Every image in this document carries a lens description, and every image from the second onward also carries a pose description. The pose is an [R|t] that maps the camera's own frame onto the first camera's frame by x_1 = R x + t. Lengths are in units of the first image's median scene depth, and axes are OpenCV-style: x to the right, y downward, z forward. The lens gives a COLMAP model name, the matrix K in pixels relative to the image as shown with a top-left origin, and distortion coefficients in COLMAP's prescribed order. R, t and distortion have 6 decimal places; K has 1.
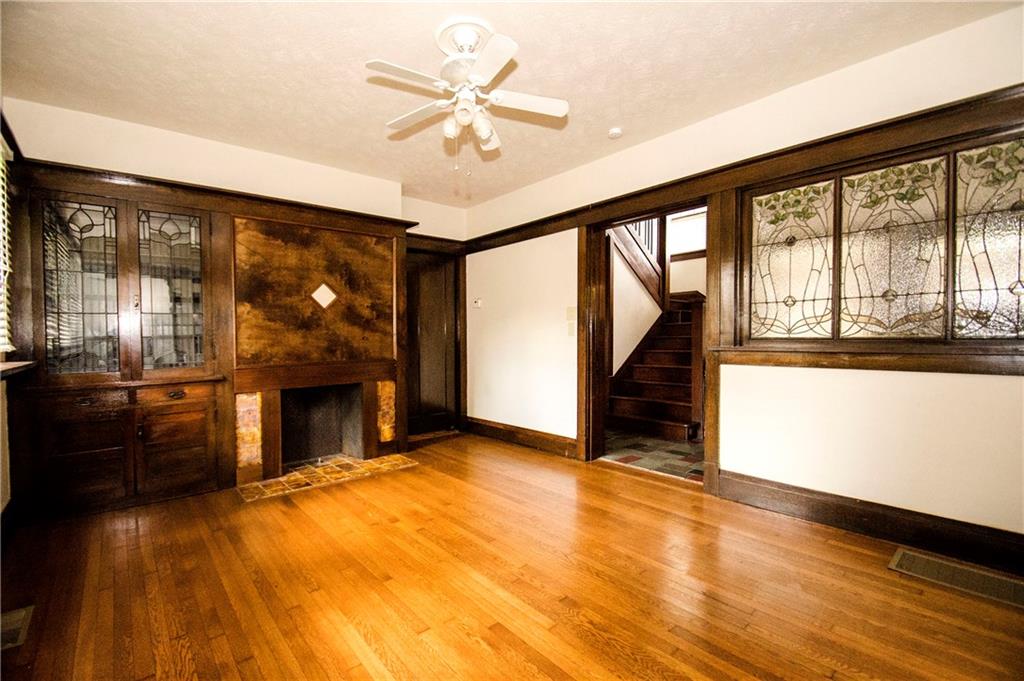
lens RADIAL K [[451.3, 0, 512.0], [0, 451.3, 340.5], [0, 0, 1]] dist [0.000689, 0.000041]
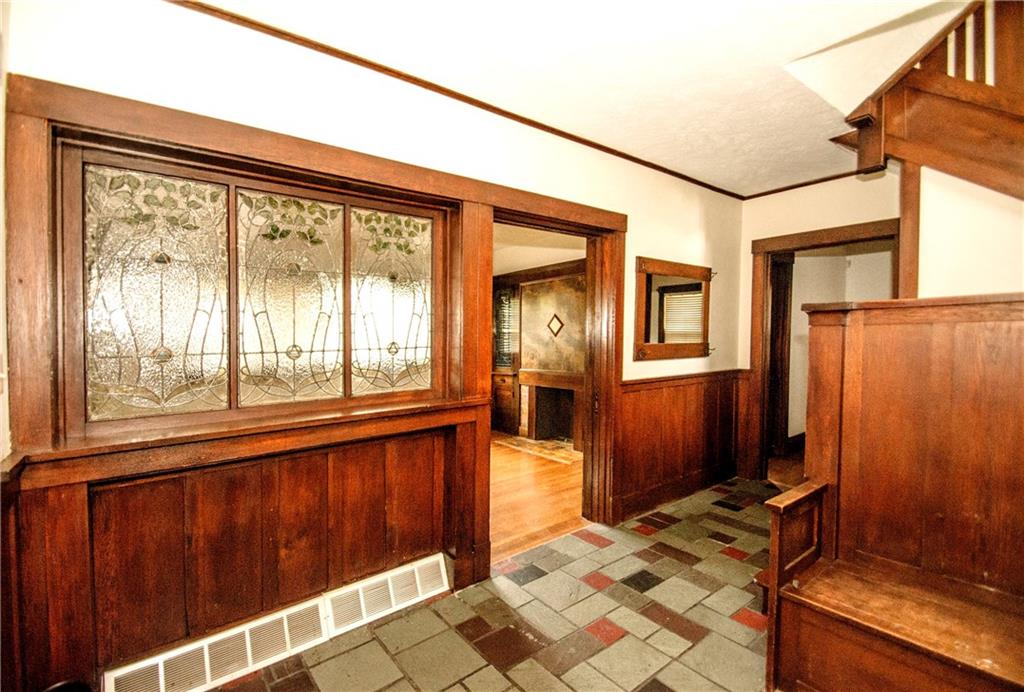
lens RADIAL K [[472.1, 0, 512.0], [0, 472.1, 346.0], [0, 0, 1]] dist [0.000244, 0.000000]
pose [[-0.051548, 0.033460, -0.998110, 0.780766], [-0.007167, 0.999400, 0.033873, -0.059940], [0.998645, 0.008900, -0.051277, 0.684079]]
